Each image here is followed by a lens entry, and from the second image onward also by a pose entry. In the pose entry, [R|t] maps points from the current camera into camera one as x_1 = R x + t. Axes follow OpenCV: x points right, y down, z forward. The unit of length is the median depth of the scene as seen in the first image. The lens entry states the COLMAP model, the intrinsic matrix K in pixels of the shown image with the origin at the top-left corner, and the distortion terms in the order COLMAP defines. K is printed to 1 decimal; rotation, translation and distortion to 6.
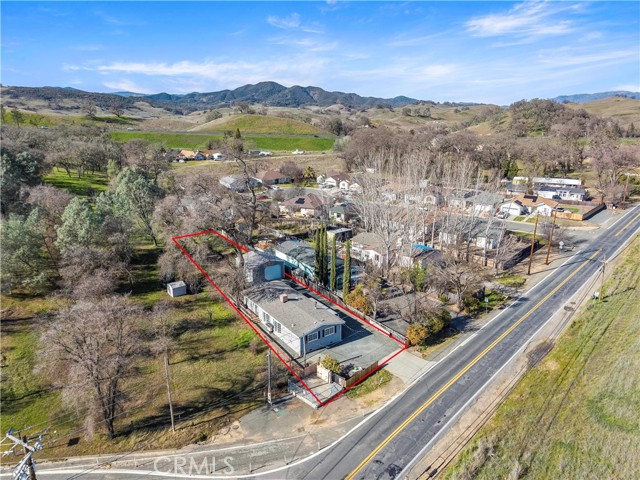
lens RADIAL K [[443.2, 0, 320.0], [0, 443.2, 240.0], [0, 0, 1]] dist [0.023972, -0.033296]
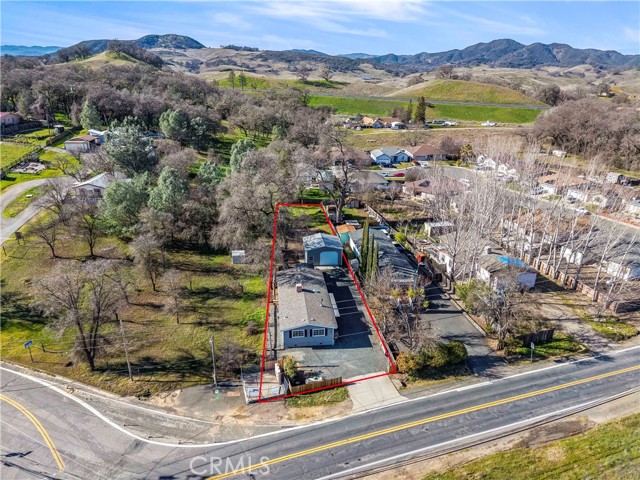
lens RADIAL K [[443.2, 0, 320.0], [0, 443.2, 240.0], [0, 0, 1]] dist [0.023972, -0.033296]
pose [[0.875051, 0.173886, -0.451718, 0.347517], [-0.135878, 0.983964, 0.115554, -0.085952], [0.464568, -0.039737, 0.884646, 0.121226]]
